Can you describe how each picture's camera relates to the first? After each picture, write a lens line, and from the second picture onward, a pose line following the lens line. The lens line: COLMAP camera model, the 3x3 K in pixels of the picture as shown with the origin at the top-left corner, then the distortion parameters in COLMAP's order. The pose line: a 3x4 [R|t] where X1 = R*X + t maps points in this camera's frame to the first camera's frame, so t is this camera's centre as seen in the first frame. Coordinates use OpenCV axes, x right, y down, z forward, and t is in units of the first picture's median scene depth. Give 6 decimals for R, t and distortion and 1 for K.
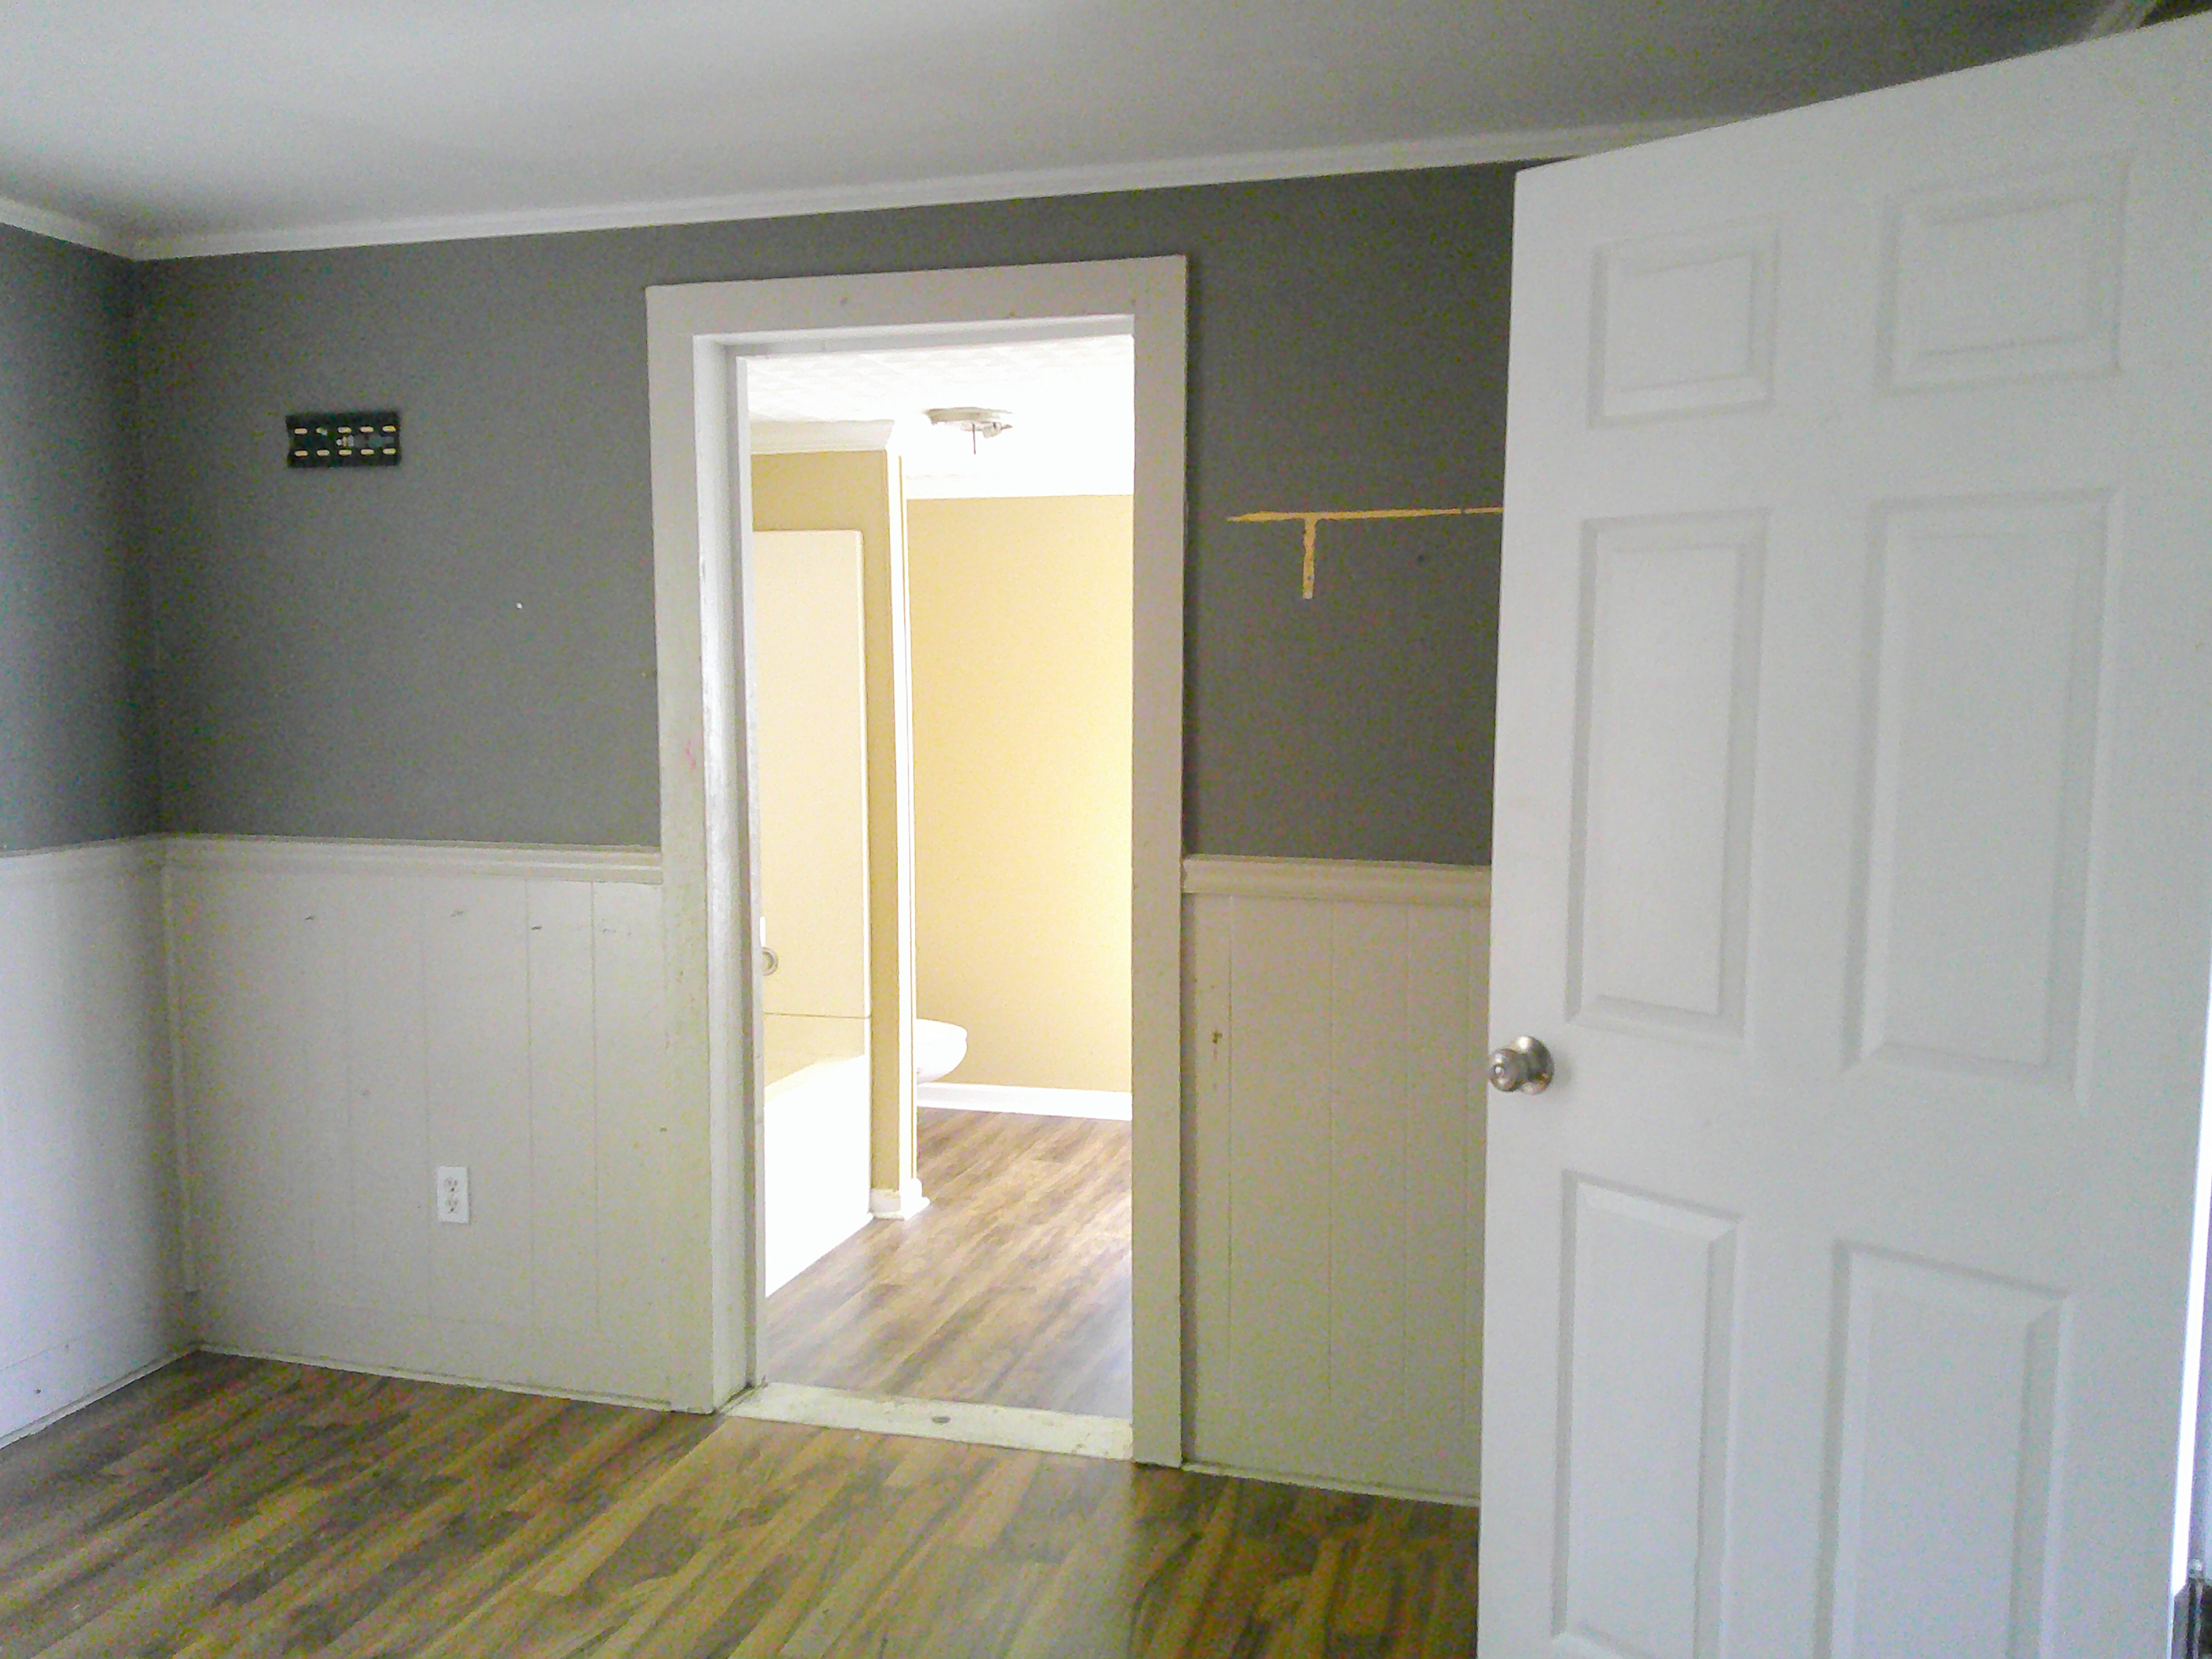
lens RADIAL K [[1862.1, 0, 1075.5], [0, 1862.1, 828.9], [0, 0, 1]] dist [-0.008260, -0.005899]
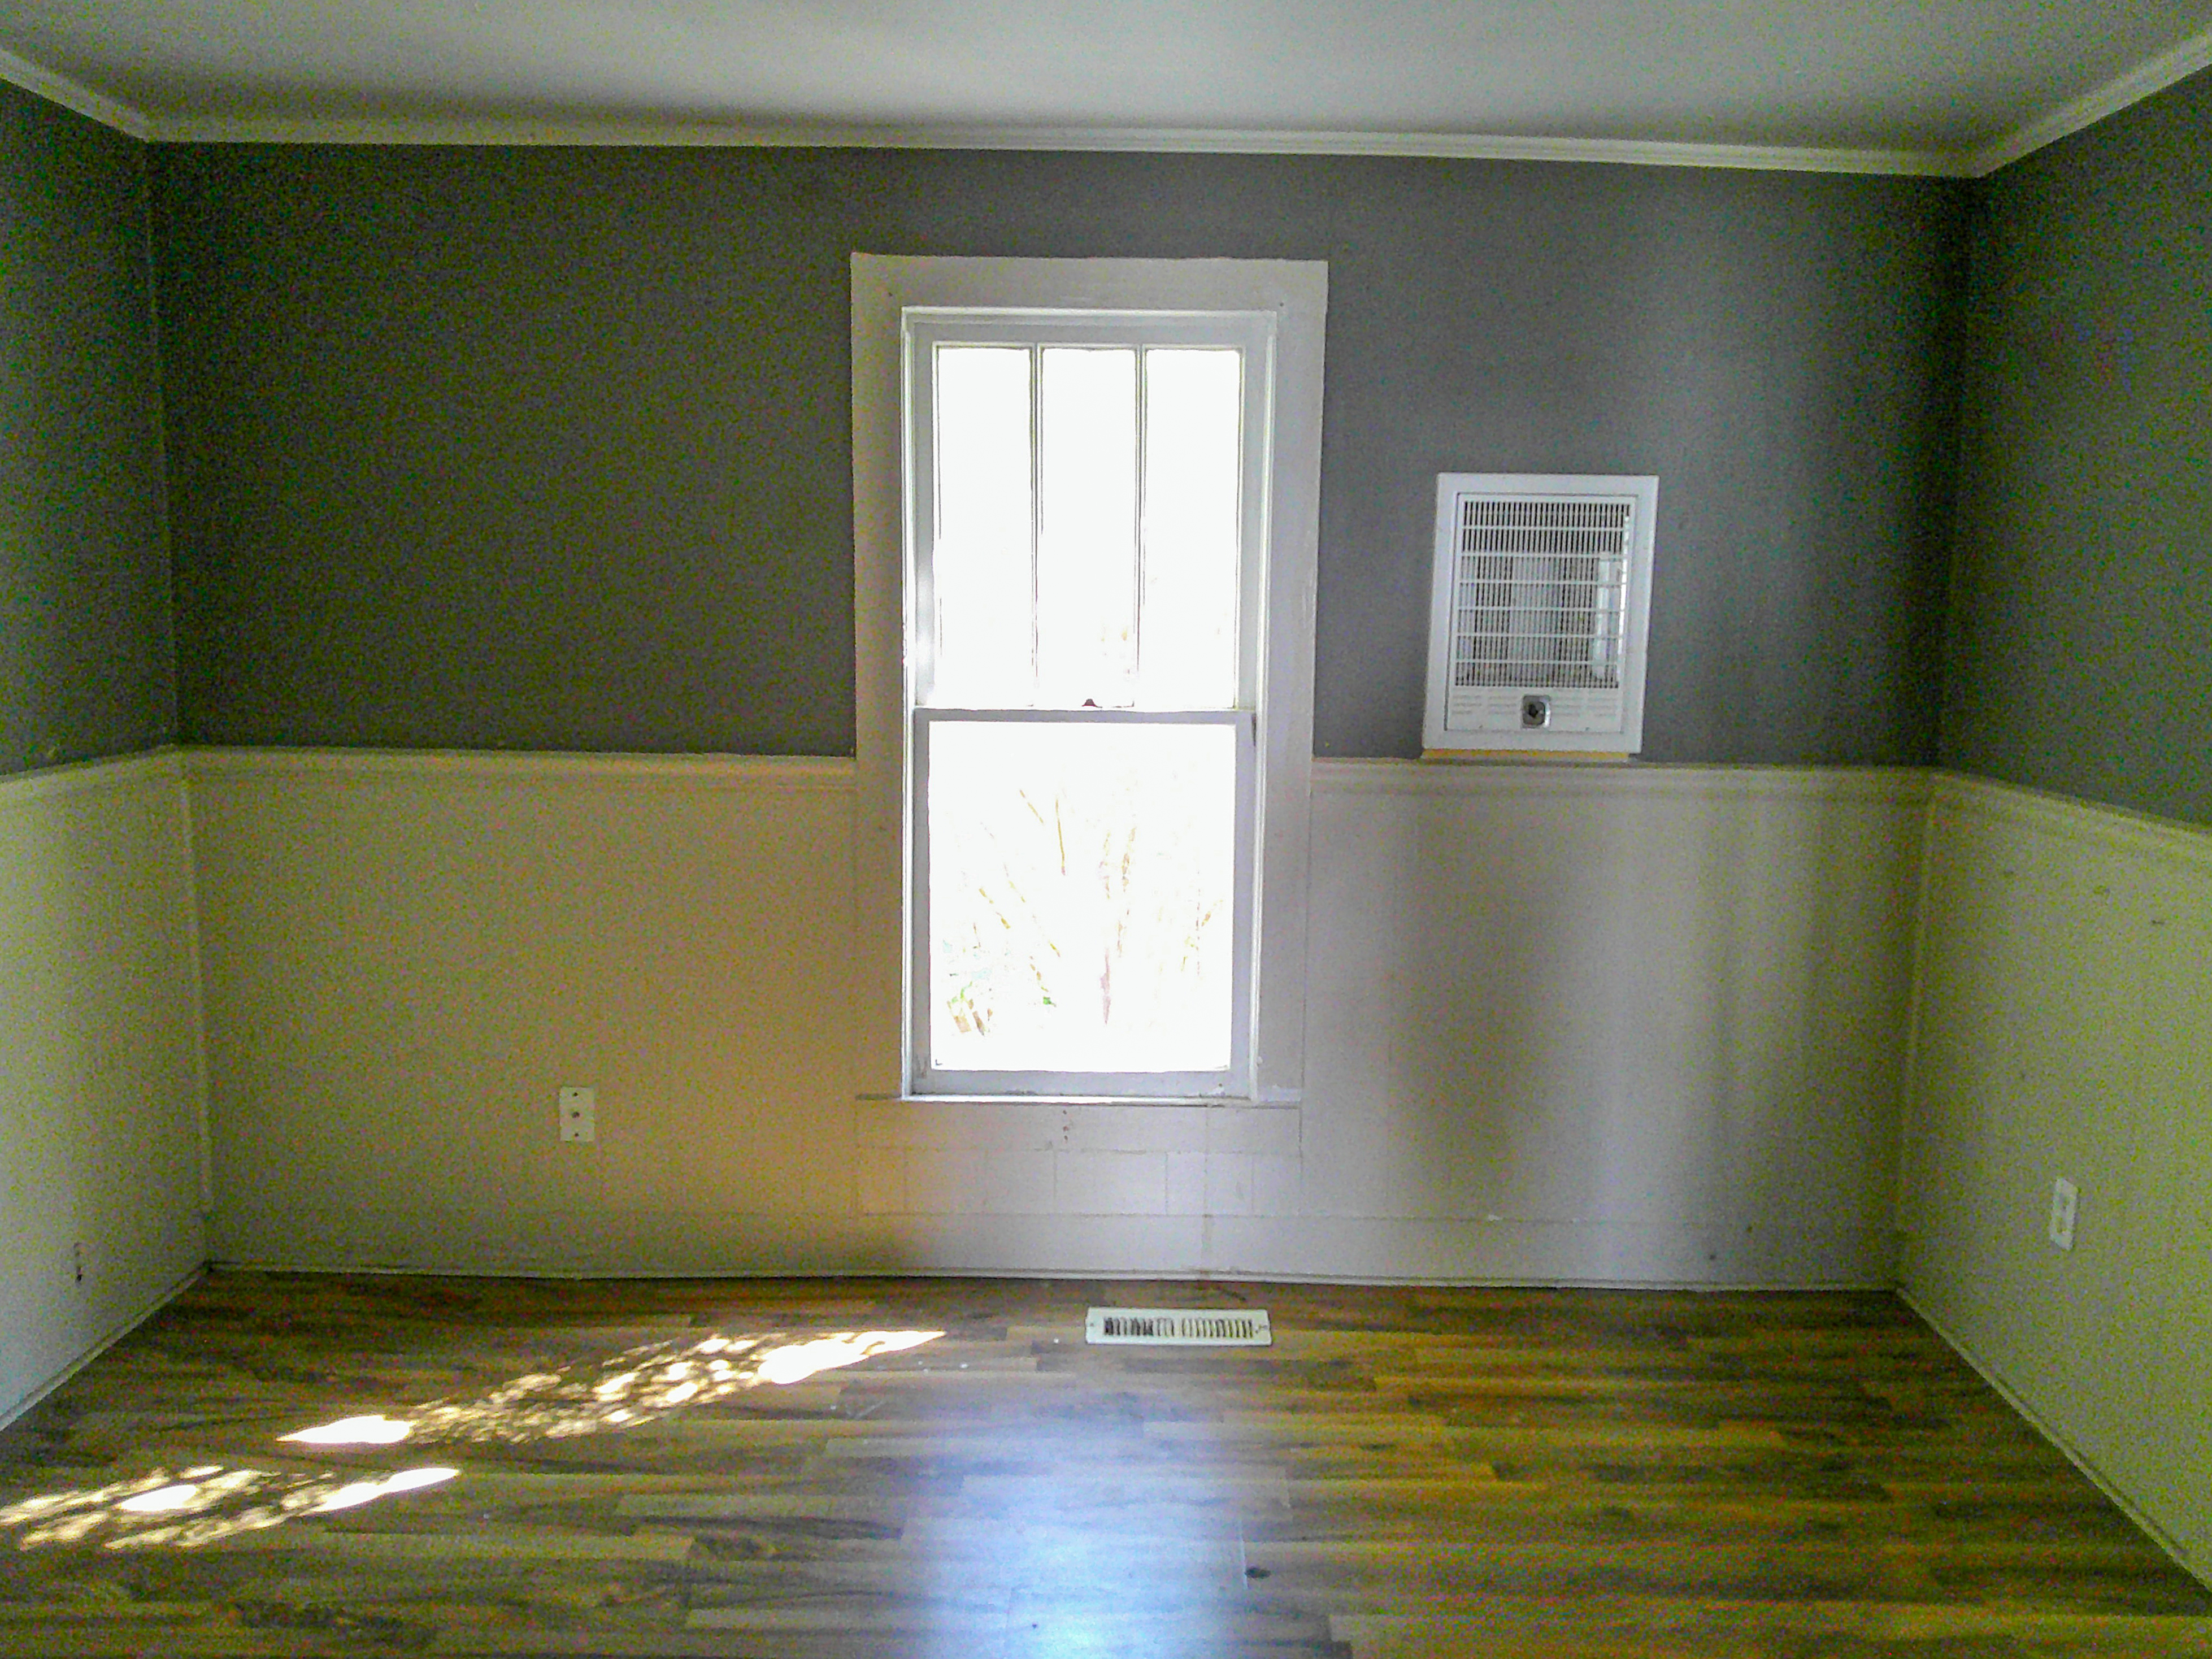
lens RADIAL K [[1862.2, 0, 1075.5], [0, 1862.2, 828.9], [0, 0, 1]] dist [-0.008260, -0.005899]
pose [[0.244110, 0.128150, -0.961243, 0.374688], [-0.092111, 0.989812, 0.108567, -0.032616], [0.965363, 0.062039, 0.253427, 0.345235]]
